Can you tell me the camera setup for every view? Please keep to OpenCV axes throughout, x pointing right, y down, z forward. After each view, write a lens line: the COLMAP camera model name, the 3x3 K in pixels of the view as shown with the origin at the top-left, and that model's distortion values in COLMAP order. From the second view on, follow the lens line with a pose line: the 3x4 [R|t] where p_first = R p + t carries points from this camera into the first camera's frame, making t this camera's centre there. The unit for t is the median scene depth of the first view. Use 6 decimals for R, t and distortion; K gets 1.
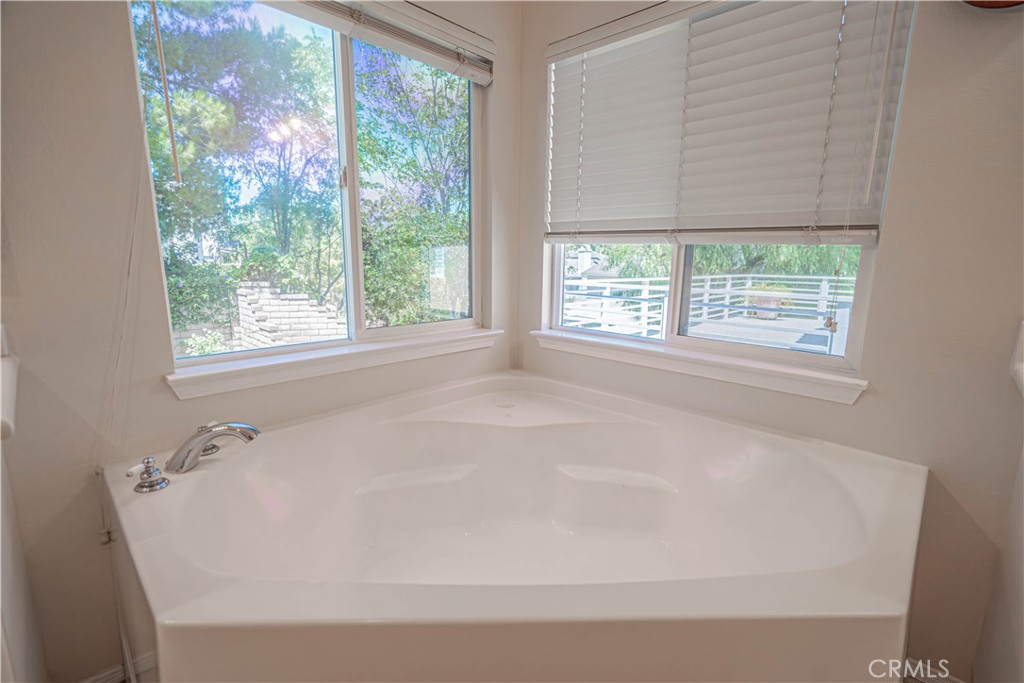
lens RADIAL K [[463.0, 0, 513.3], [0, 463.0, 347.8], [0, 0, 1]] dist [-0.002266, -0.000064]
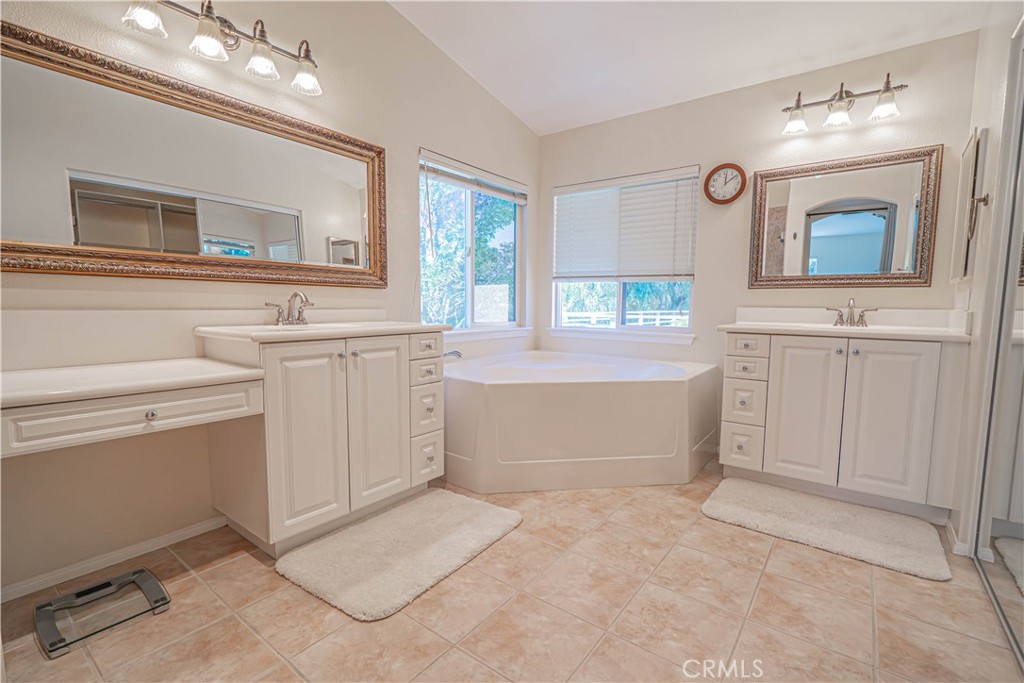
lens RADIAL K [[463.0, 0, 510.8], [0, 463.0, 342.1], [0, 0, 1]] dist [-0.002266, -0.000064]
pose [[0.993448, -0.014521, 0.113361, -0.331955], [0.026140, 0.994473, -0.101691, 0.217896], [-0.111258, 0.103988, 0.988336, -0.877999]]
